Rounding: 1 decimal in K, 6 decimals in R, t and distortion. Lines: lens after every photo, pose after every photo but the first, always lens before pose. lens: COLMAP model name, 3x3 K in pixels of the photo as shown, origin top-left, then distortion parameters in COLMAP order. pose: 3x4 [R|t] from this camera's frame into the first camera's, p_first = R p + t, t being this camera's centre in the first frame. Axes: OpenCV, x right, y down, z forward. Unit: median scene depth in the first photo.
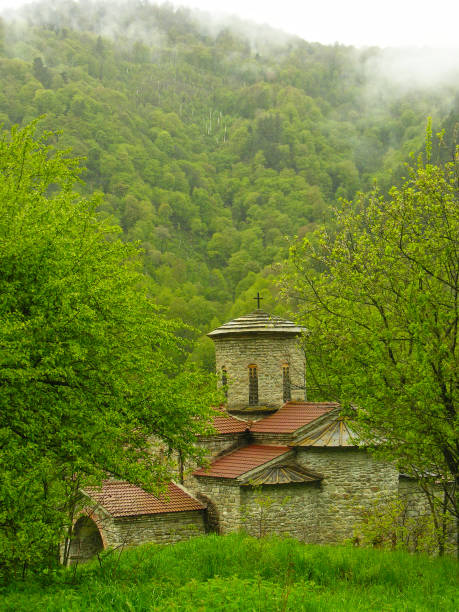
lens RADIAL K [[1149.5, 0, 229.5], [0, 1149.5, 306.0], [0, 0, 1]] dist [0.021474, -0.035348]
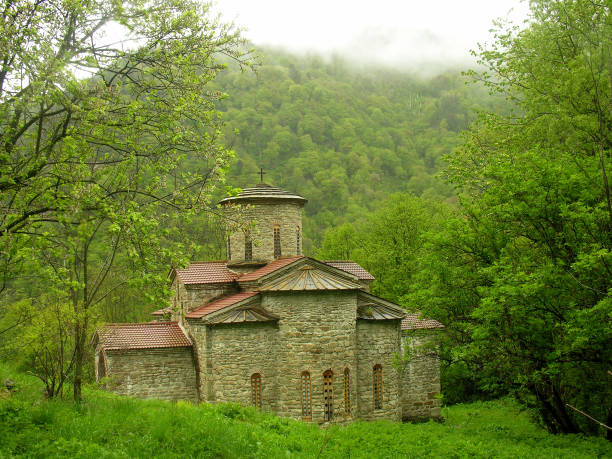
lens RADIAL K [[777.5, 0, 283.8], [0, 777.5, 228.9], [0, 0, 1]] dist [-0.126059, -0.007950]
pose [[0.980634, -0.021591, -0.194655, 0.210517], [0.020763, 0.999765, -0.006296, 0.059069], [0.194745, 0.002133, 0.980852, 0.224678]]
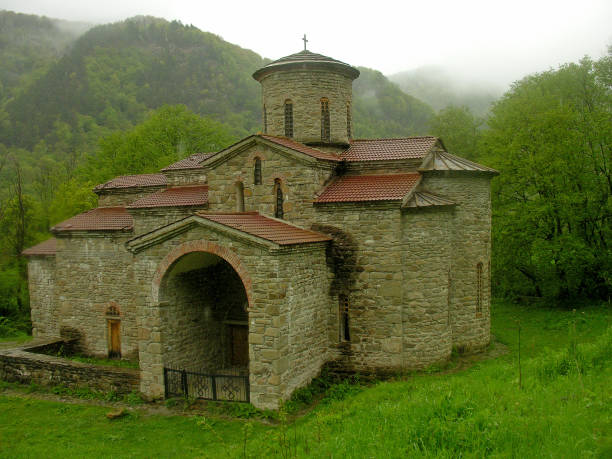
lens RADIAL K [[657.9, 0, 305.1], [0, 657.9, 217.3], [0, 0, 1]] dist [-0.241603, 0.284005]
pose [[0.830867, 0.011433, 0.556353, -0.296046], [-0.042825, 0.998138, 0.043444, 0.127173], [-0.554821, -0.059922, 0.829809, 0.545771]]
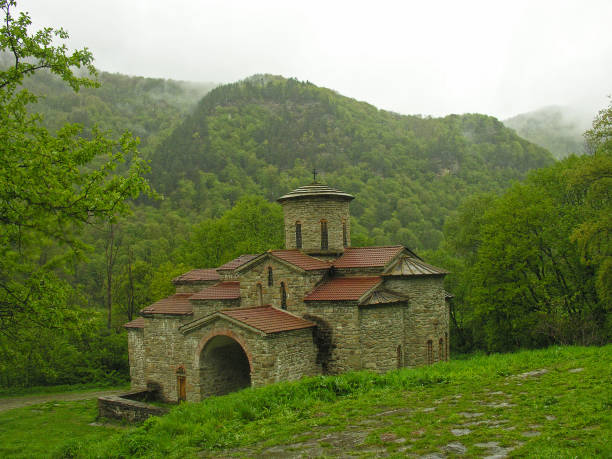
lens RADIAL K [[657.9, 0, 305.1], [0, 657.9, 217.3], [0, 0, 1]] dist [-0.241603, 0.284005]
pose [[0.921257, 0.026404, 0.388057, -0.295754], [-0.018945, 0.999555, -0.023036, 0.066225], [-0.388493, 0.013870, 0.921347, 0.301432]]
